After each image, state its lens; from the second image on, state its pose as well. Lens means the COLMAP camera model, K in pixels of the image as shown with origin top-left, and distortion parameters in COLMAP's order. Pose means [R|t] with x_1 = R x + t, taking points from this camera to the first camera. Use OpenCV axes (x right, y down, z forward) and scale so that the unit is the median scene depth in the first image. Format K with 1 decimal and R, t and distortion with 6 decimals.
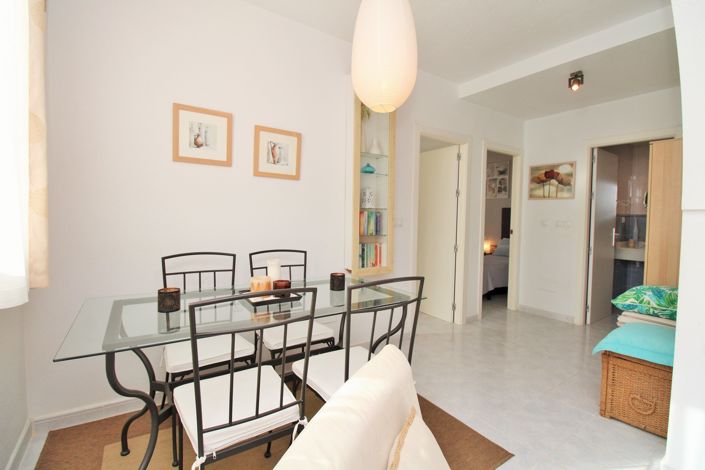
lens RADIAL K [[330.3, 0, 352.0], [0, 330.3, 229.0], [0, 0, 1]] dist [-0.002783, -0.000663]
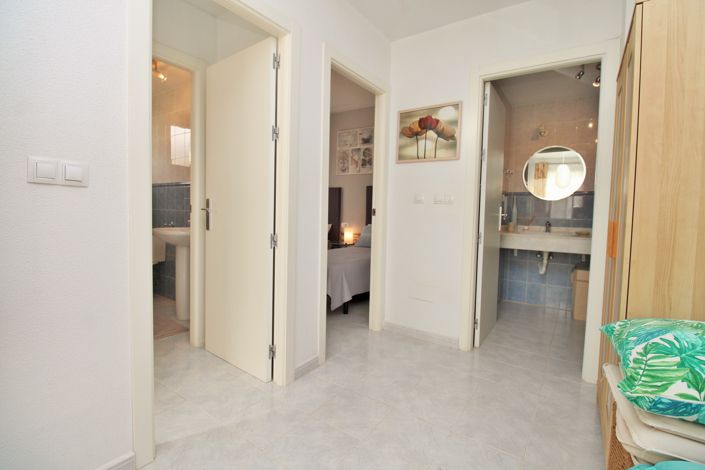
lens RADIAL K [[330.3, 0, 352.0], [0, 330.3, 229.0], [0, 0, 1]] dist [-0.002783, -0.000663]
pose [[0.936057, -0.016565, 0.351459, 0.223196], [0.006541, 0.999538, 0.029691, 0.023654], [-0.351788, -0.025494, 0.935732, 0.423379]]
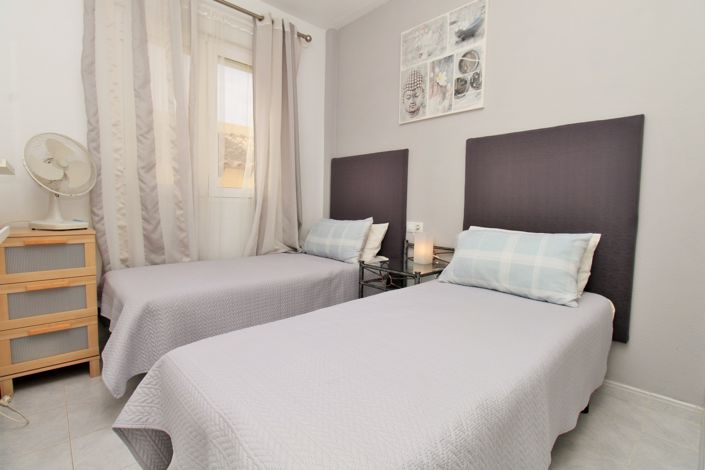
lens RADIAL K [[330.3, 0, 352.0], [0, 330.3, 229.0], [0, 0, 1]] dist [-0.002783, -0.000663]
pose [[0.988661, -0.016591, 0.149248, 0.438747], [0.008741, 0.998551, 0.053095, 0.018099], [-0.149913, -0.051189, 0.987373, 1.042682]]
